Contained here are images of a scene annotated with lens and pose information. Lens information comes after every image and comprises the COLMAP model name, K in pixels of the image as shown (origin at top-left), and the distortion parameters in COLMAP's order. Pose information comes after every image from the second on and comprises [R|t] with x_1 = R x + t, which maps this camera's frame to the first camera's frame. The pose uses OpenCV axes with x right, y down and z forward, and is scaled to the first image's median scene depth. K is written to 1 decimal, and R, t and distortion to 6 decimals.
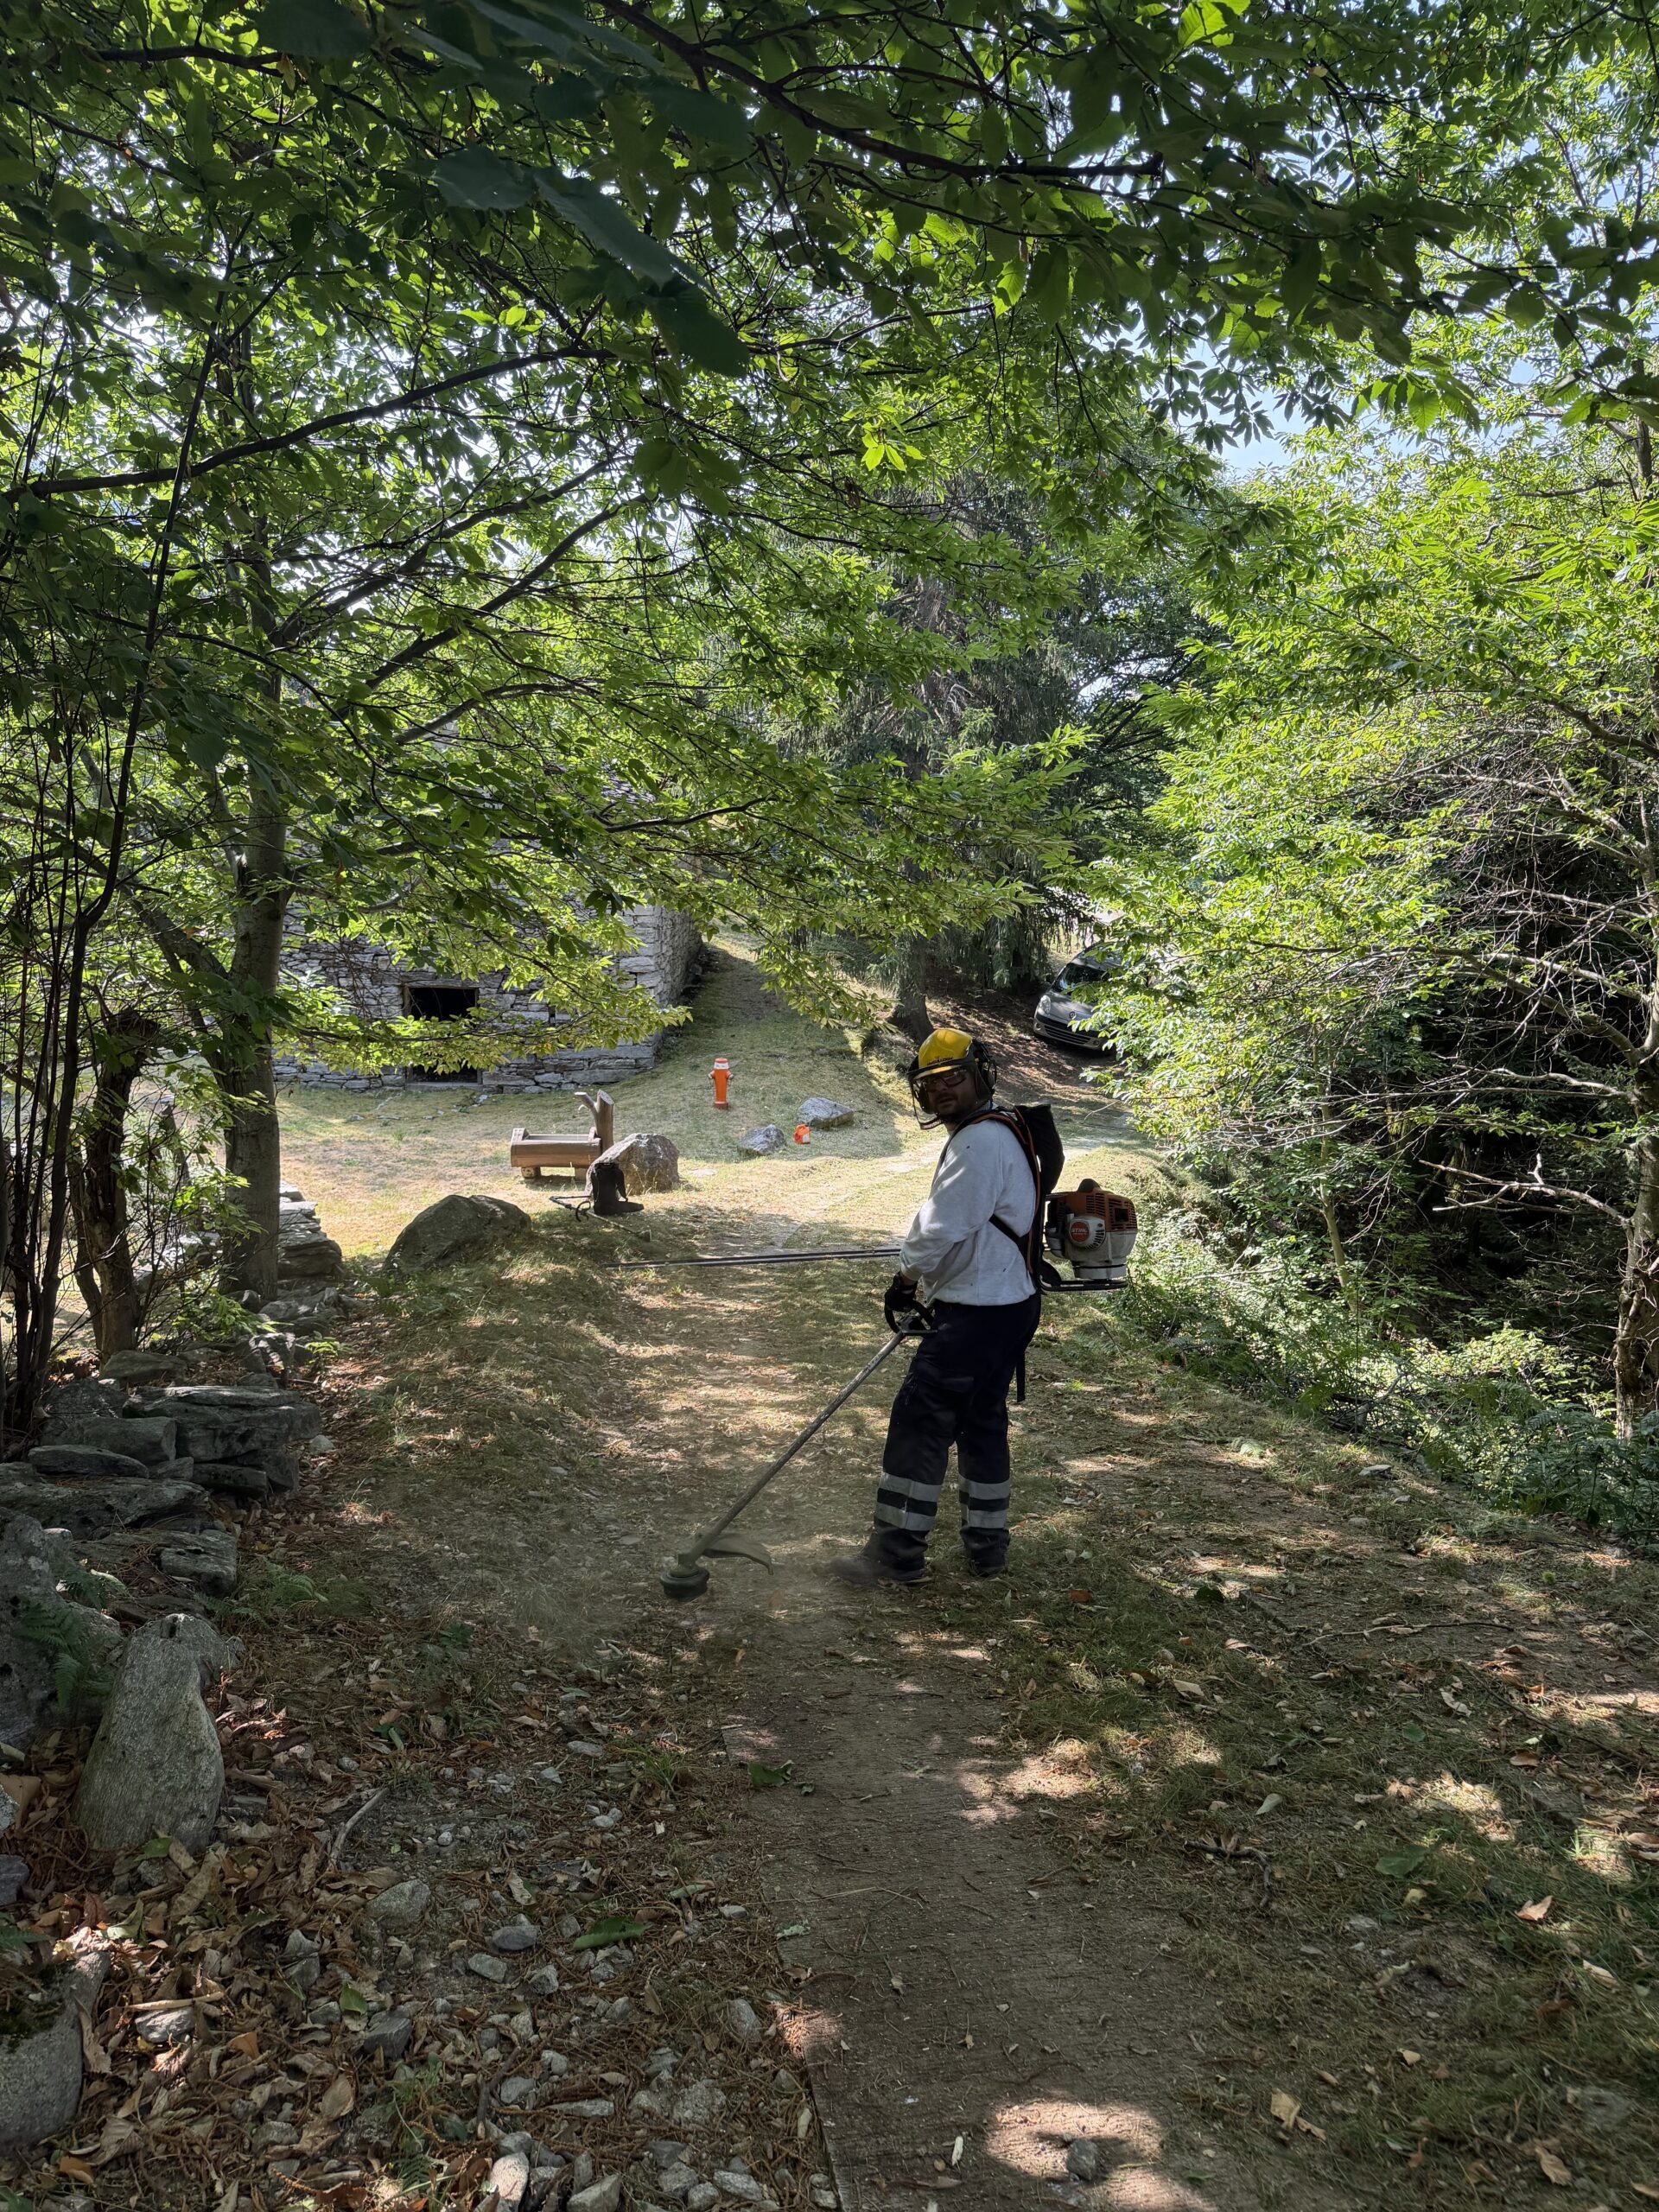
lens RADIAL K [[1471.0, 0, 829.5], [0, 1471.0, 1106.0], [0, 0, 1]] dist [0.032839, -0.026927]
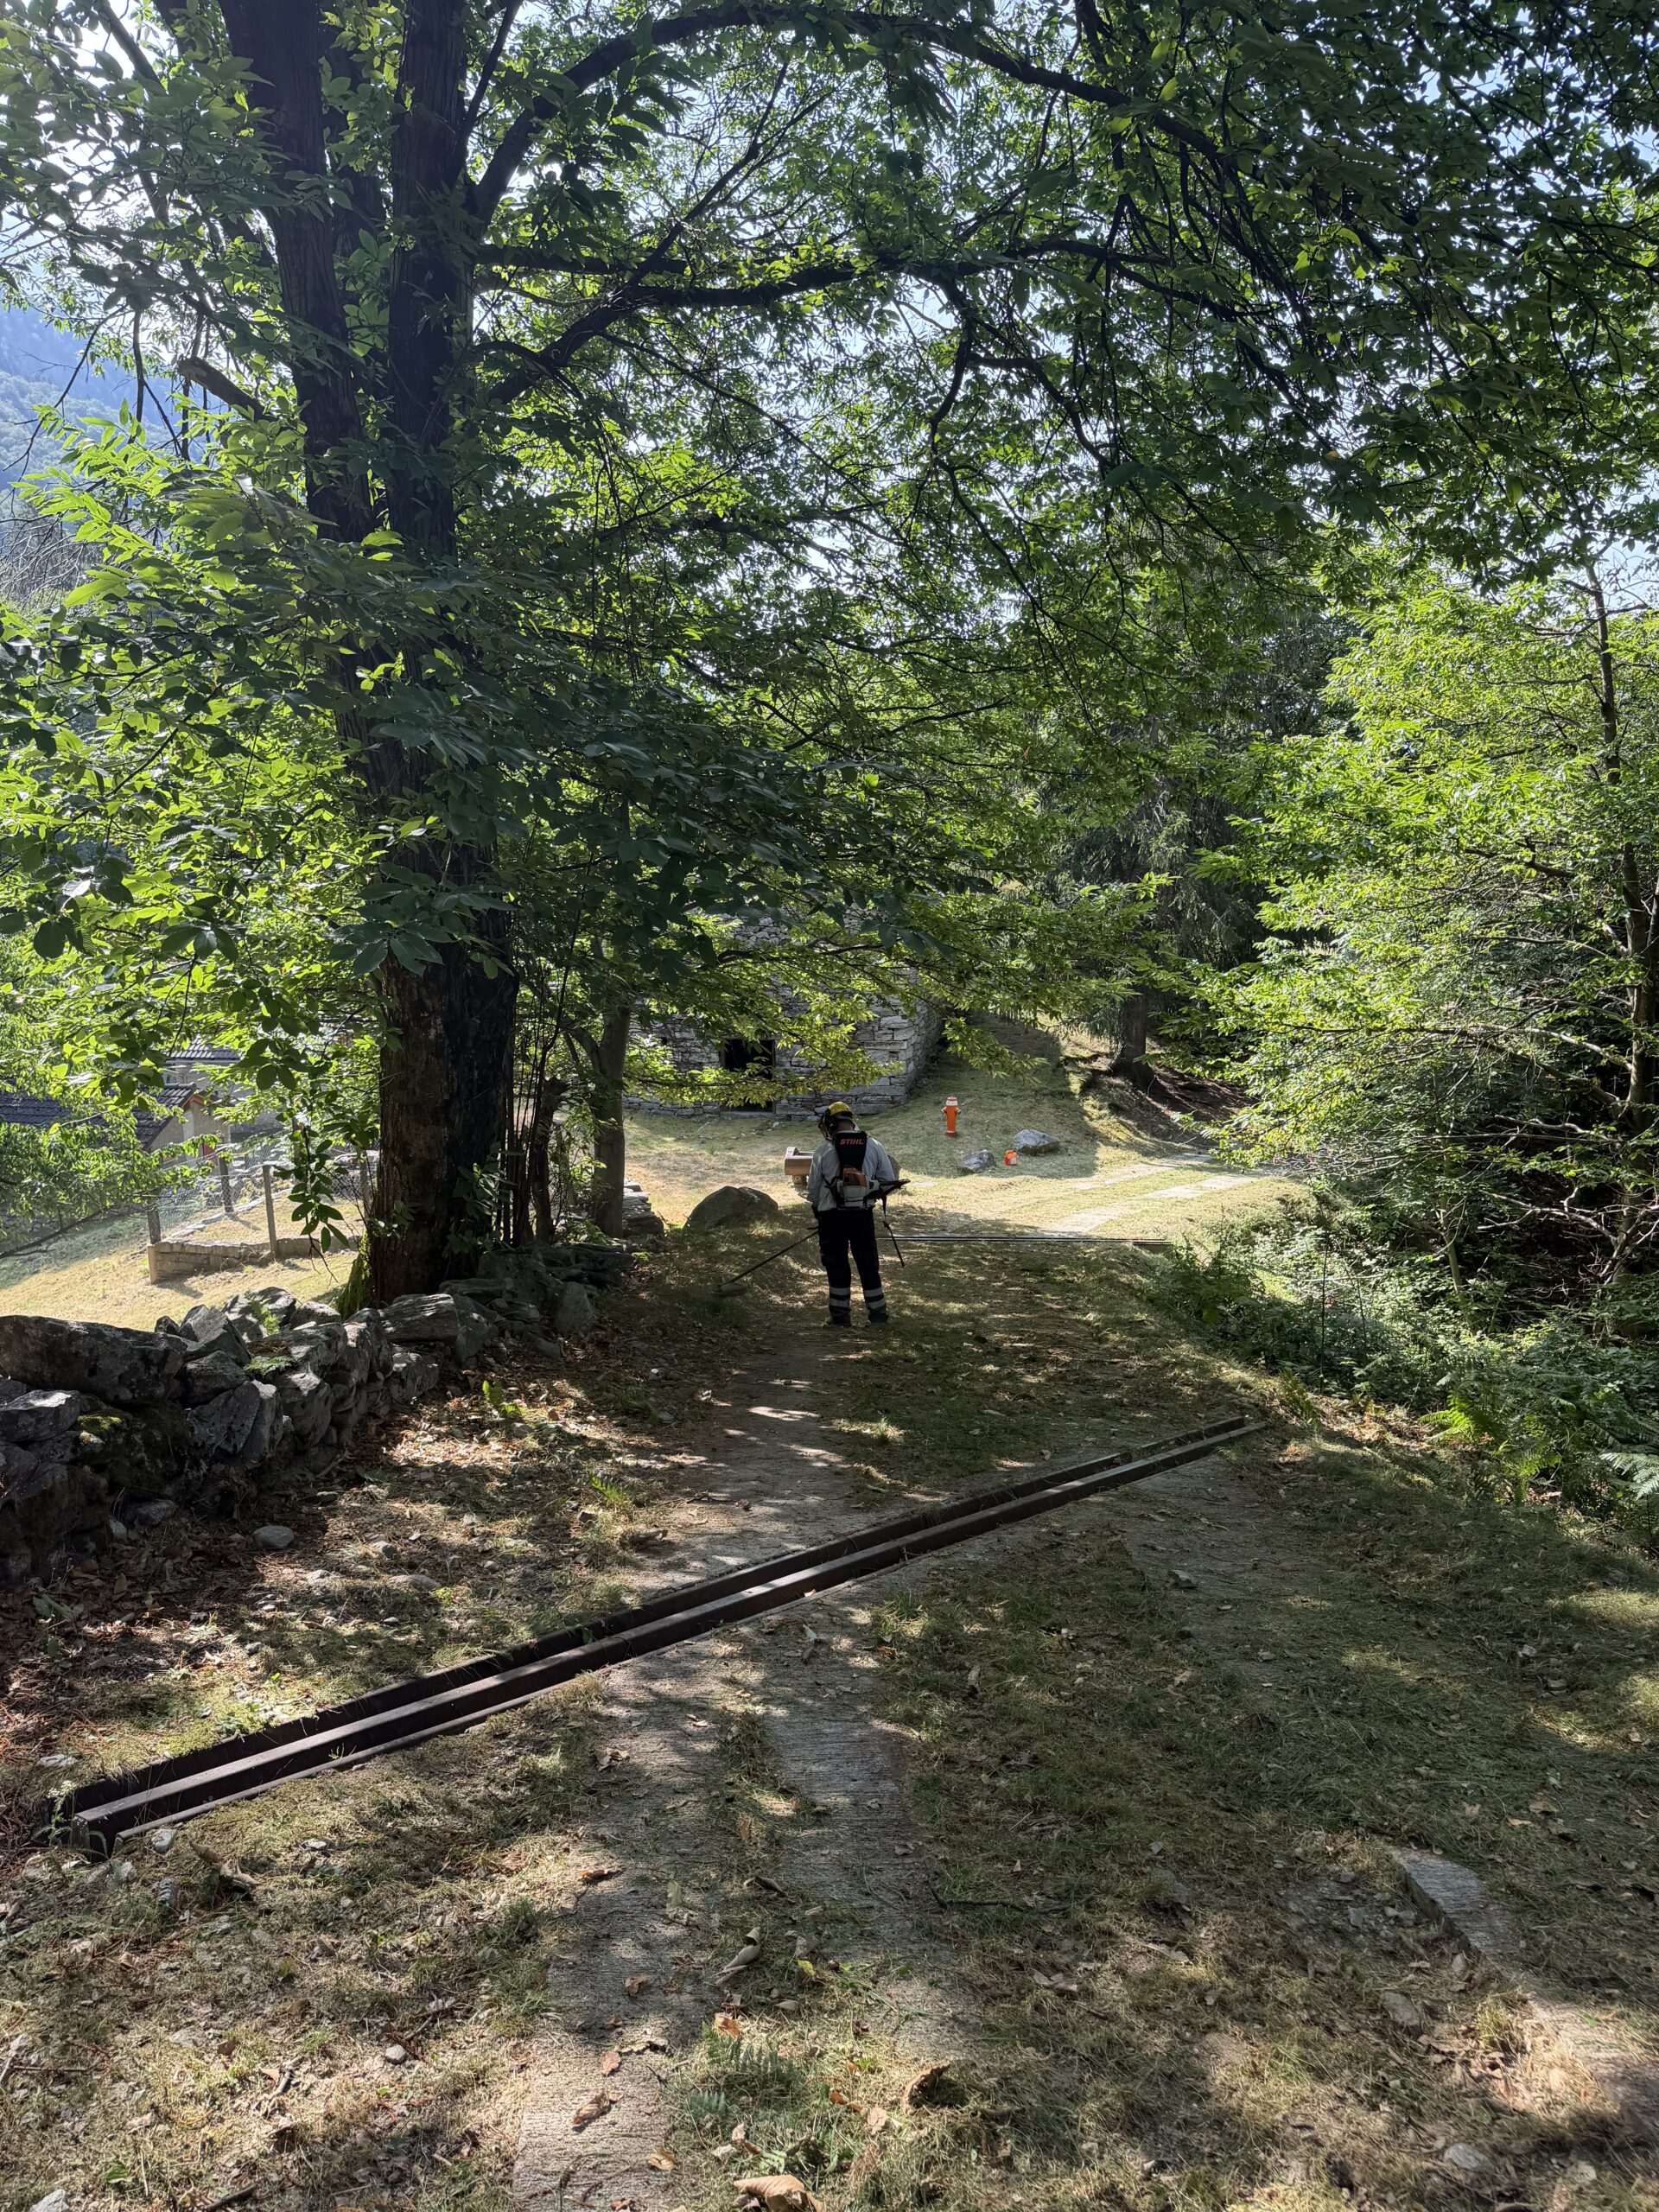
lens RADIAL K [[1471.0, 0, 829.5], [0, 1471.0, 1106.0], [0, 0, 1]] dist [0.032839, -0.026927]
pose [[0.975180, 0.019336, -0.220569, 0.117172], [-0.023724, 0.999570, -0.017259, -0.000102], [0.220140, 0.022063, 0.975219, -0.305650]]
